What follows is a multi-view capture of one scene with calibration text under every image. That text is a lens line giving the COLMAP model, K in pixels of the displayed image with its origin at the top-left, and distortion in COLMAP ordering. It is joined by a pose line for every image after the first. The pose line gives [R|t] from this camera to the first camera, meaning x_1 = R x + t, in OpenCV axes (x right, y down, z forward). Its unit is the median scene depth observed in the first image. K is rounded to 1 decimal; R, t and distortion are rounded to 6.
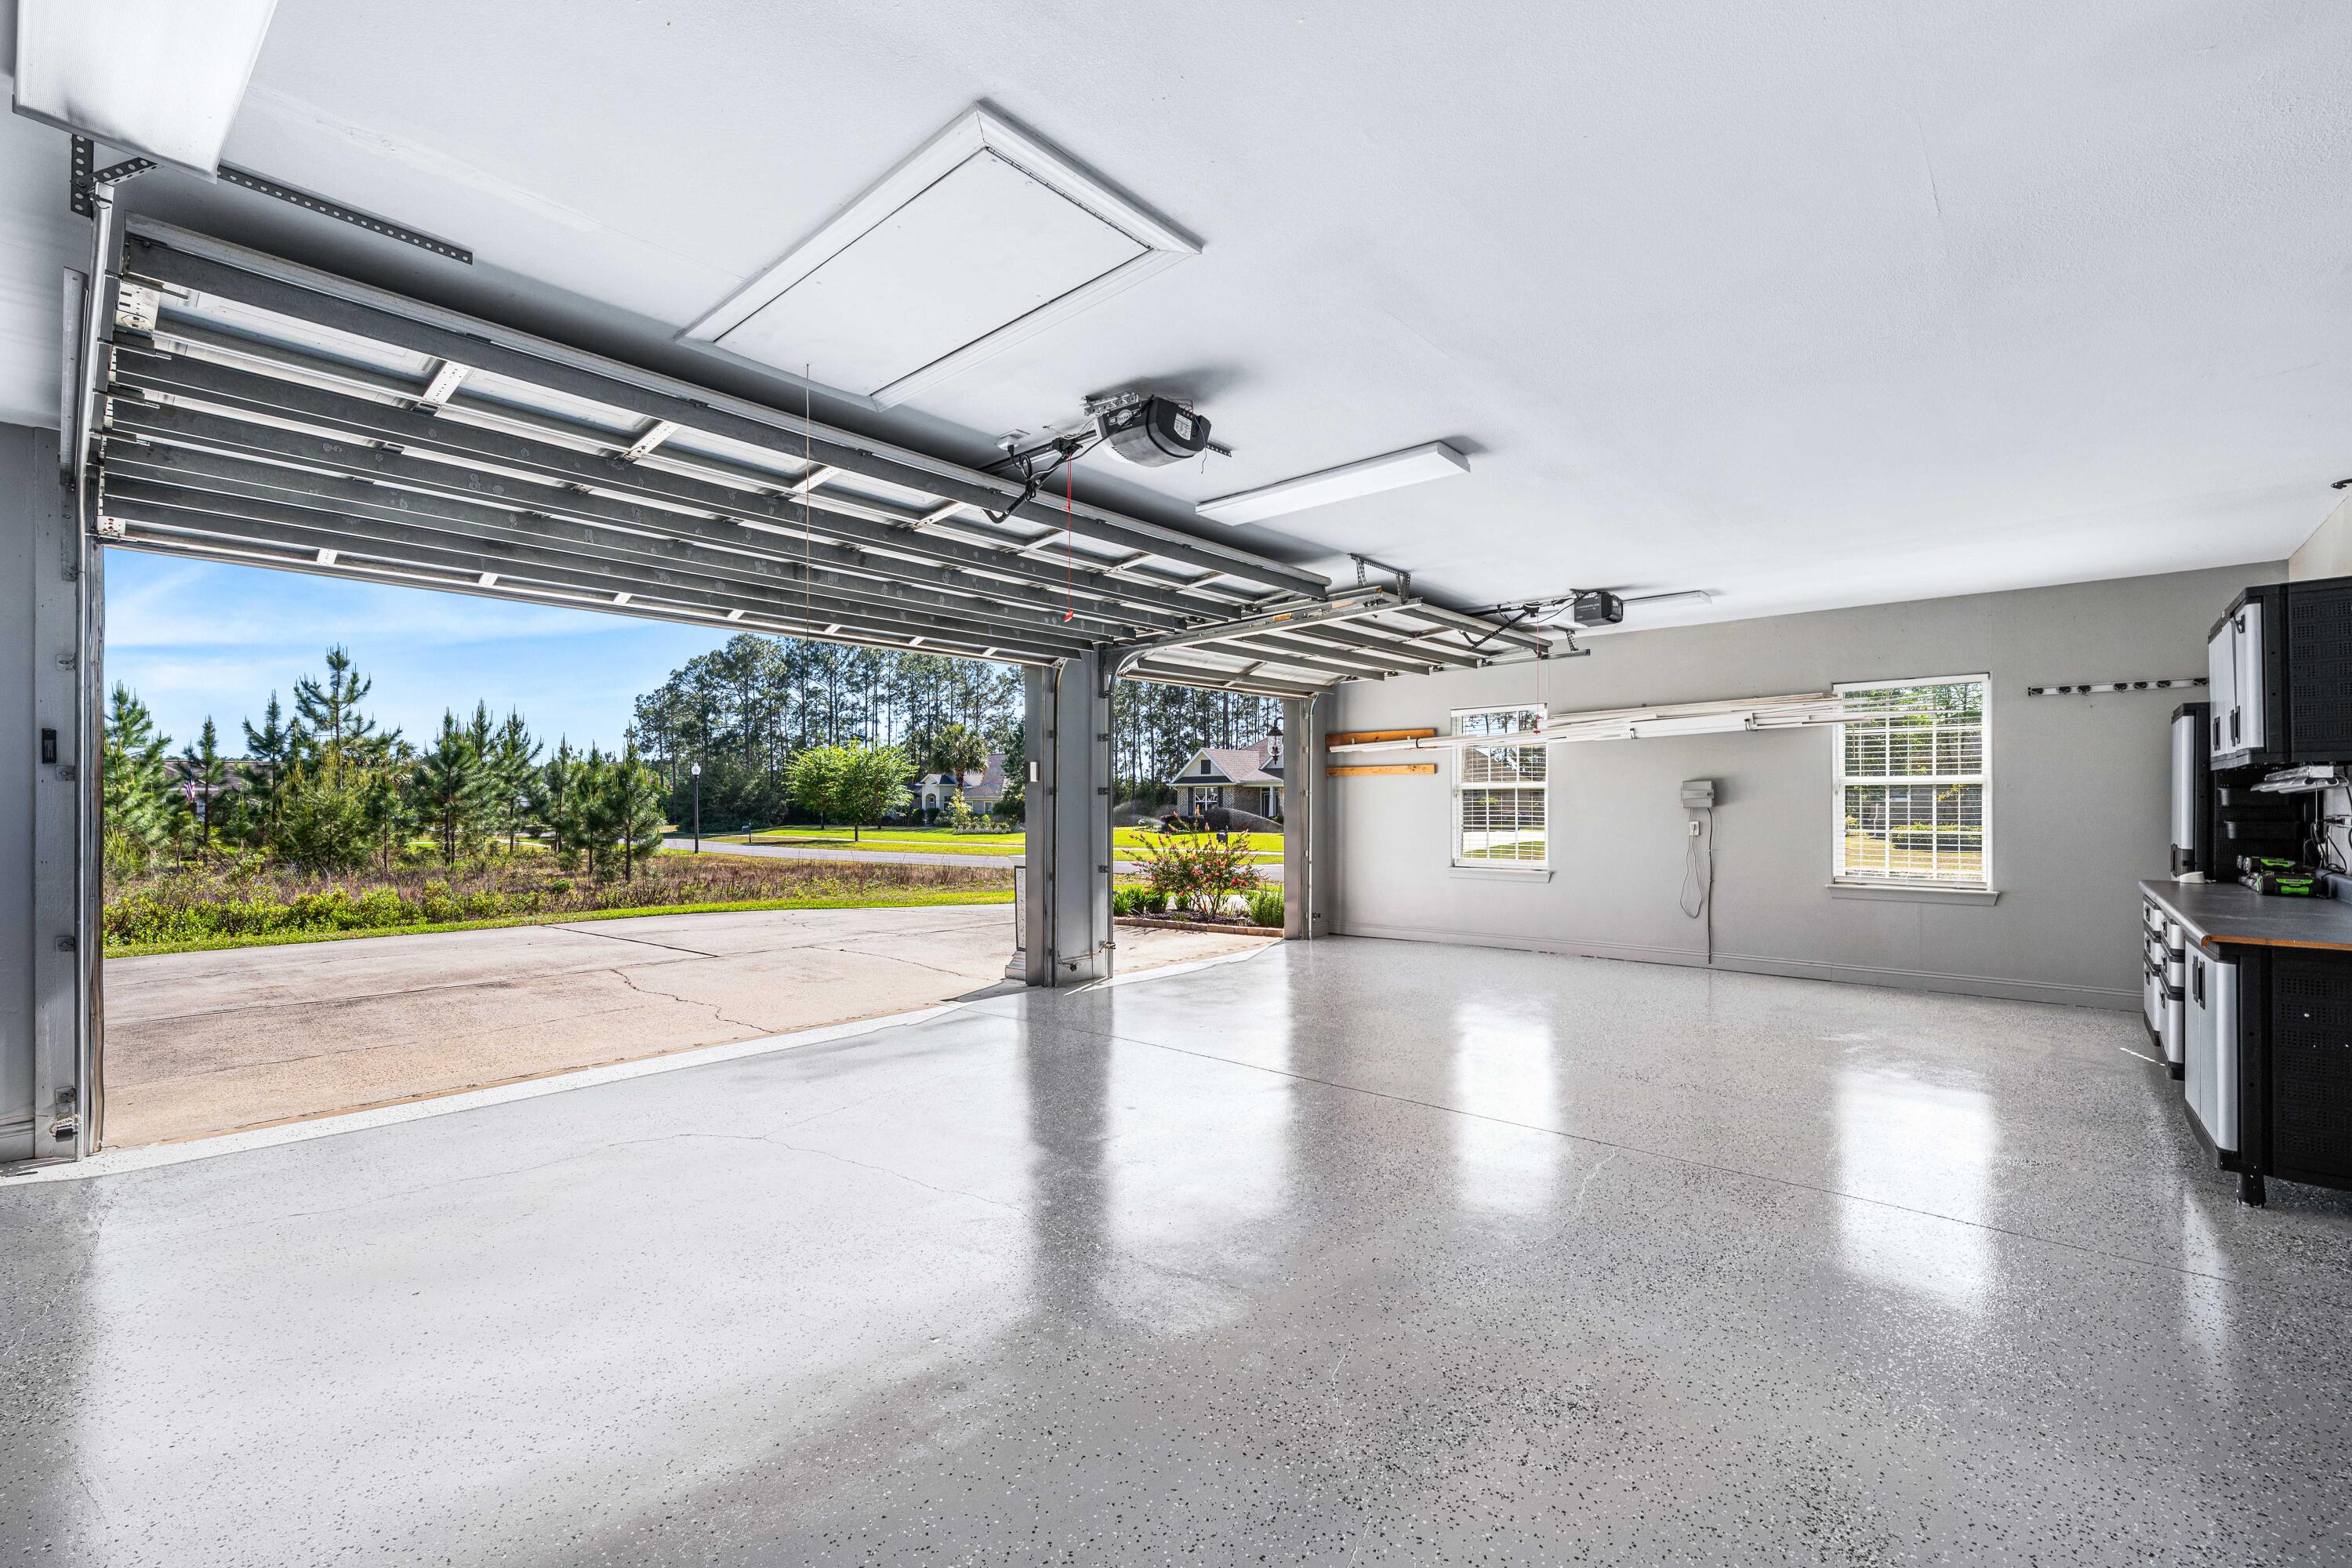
lens RADIAL K [[991.6, 0, 1169.6], [0, 991.6, 768.1], [0, 0, 1]] dist [0.000299, -0.000196]
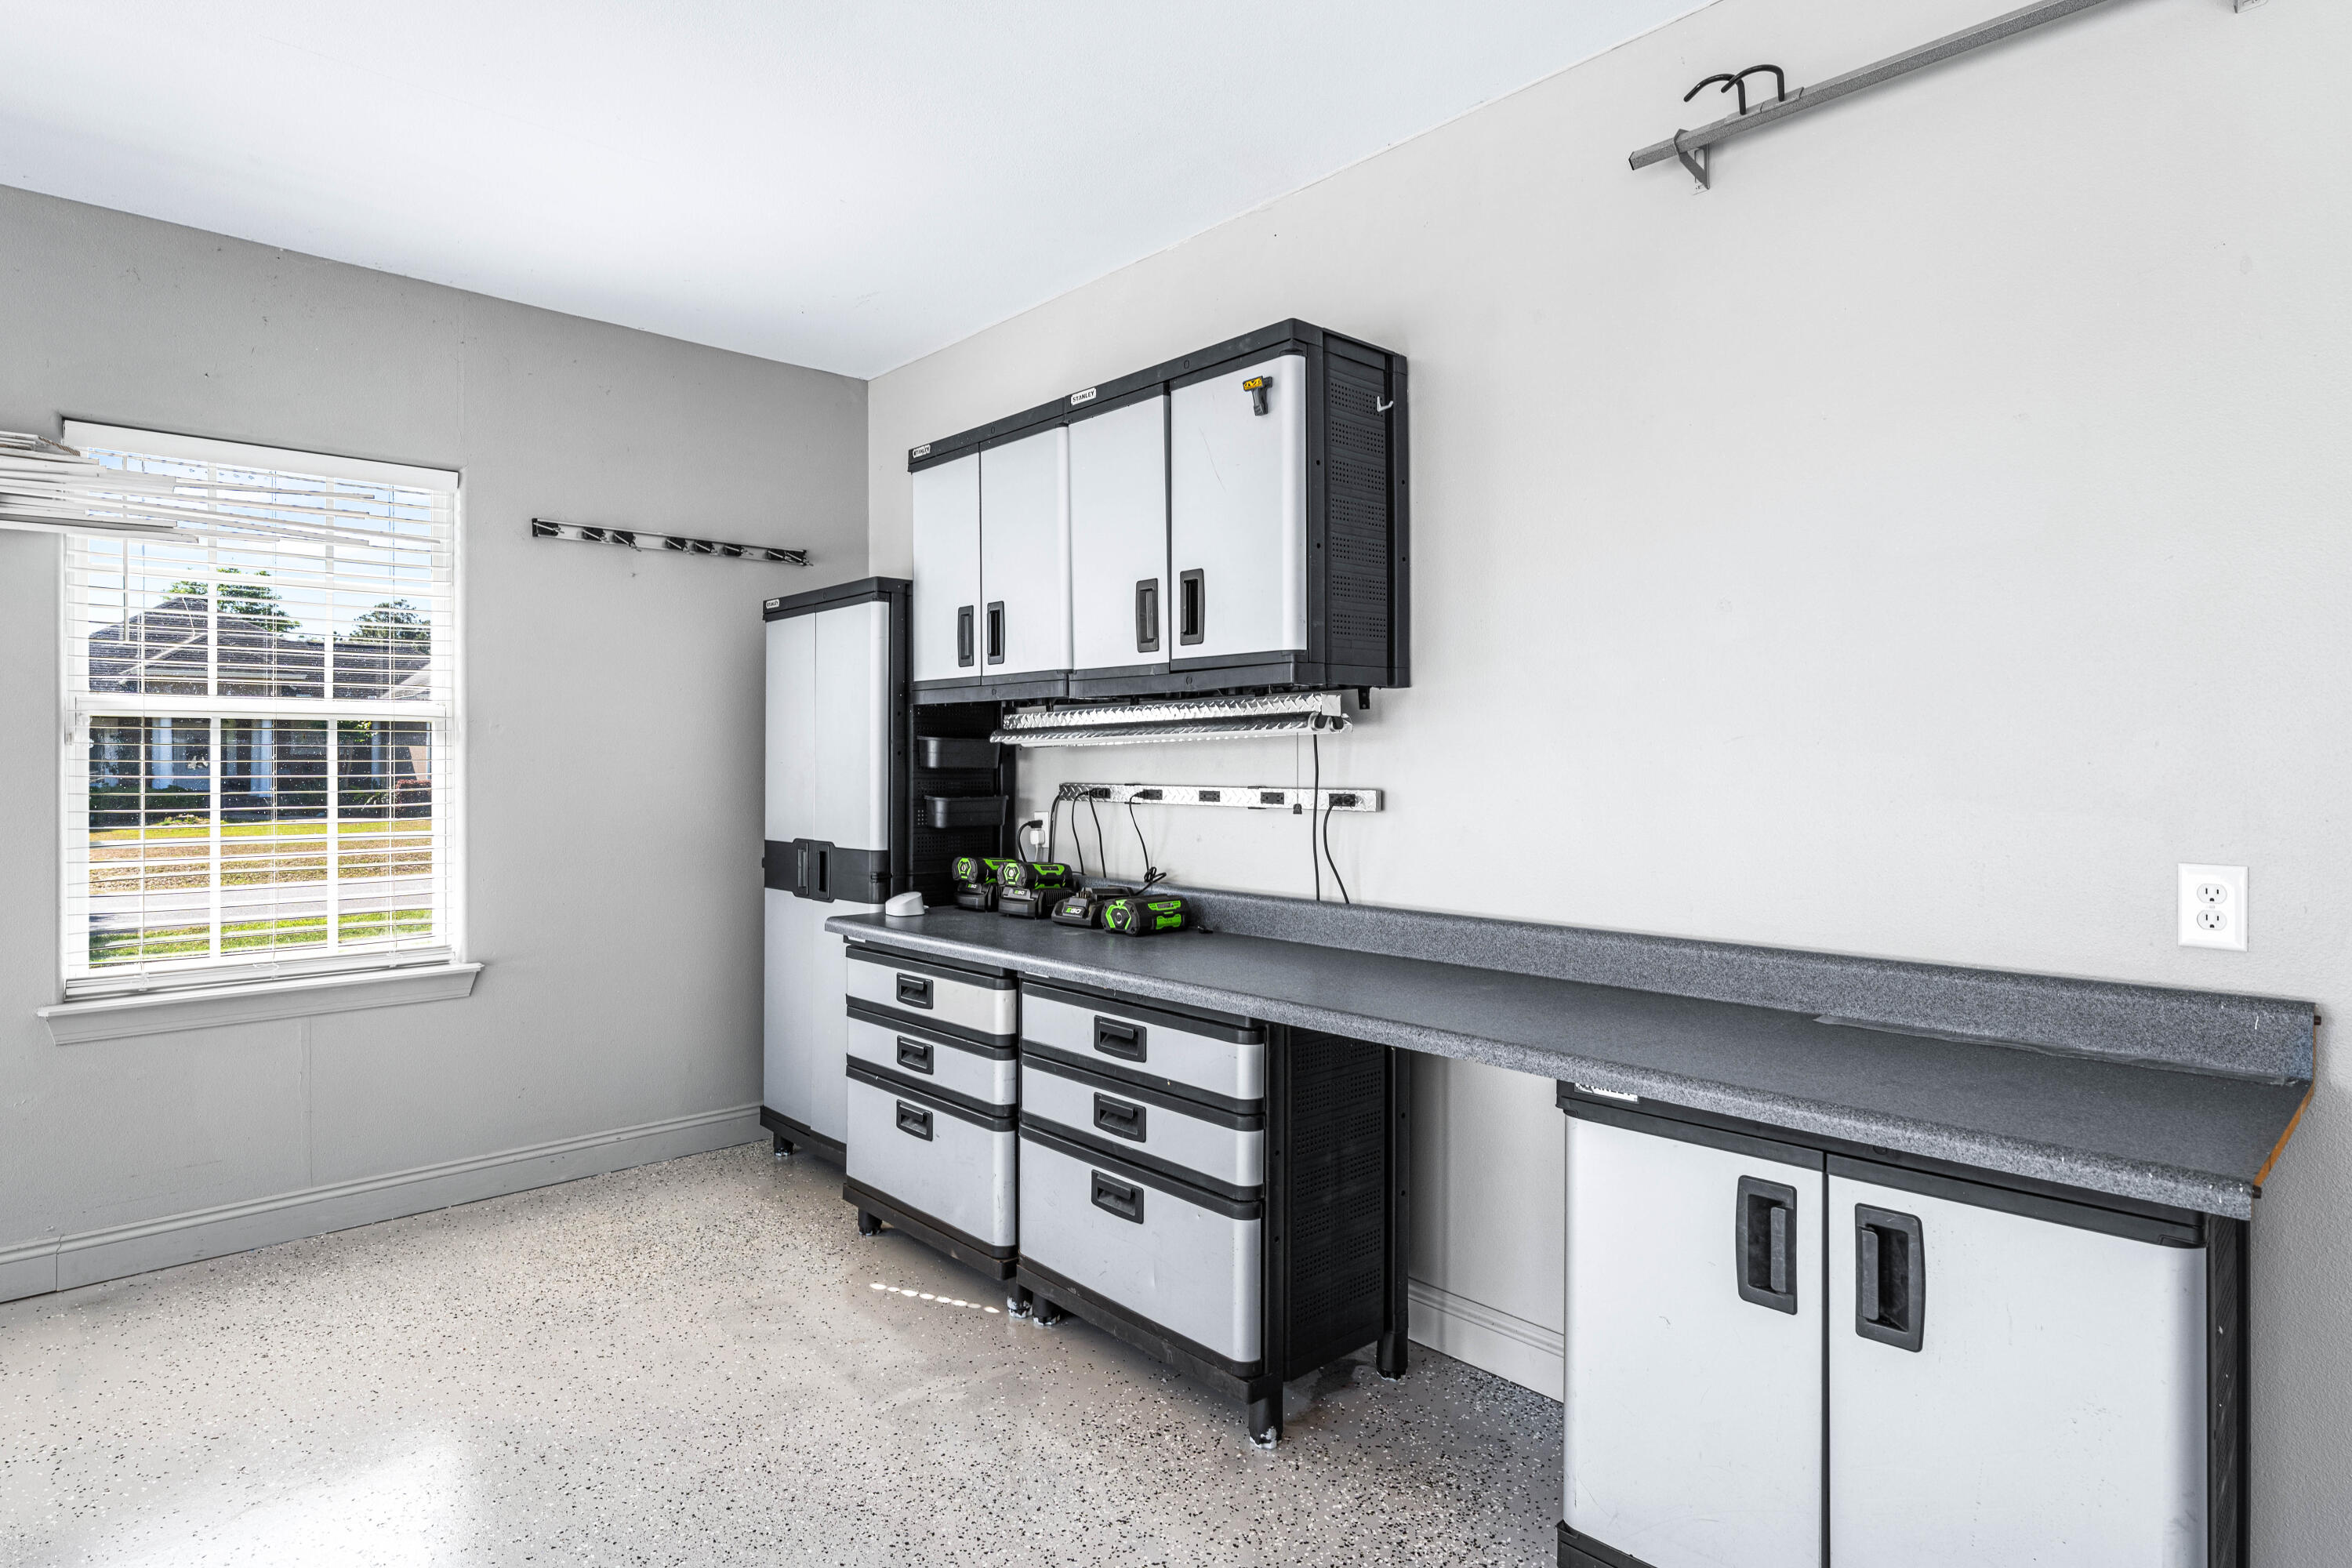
lens RADIAL K [[1267.6, 0, 1178.5], [0, 1267.6, 762.0], [0, 0, 1]] dist [0.001949, 0.000272]
pose [[0.090085, 0.000482, 0.995934, 0.375942], [-0.031473, 0.999502, 0.002363, 0.028404], [-0.995437, -0.031558, 0.090055, 0.803871]]
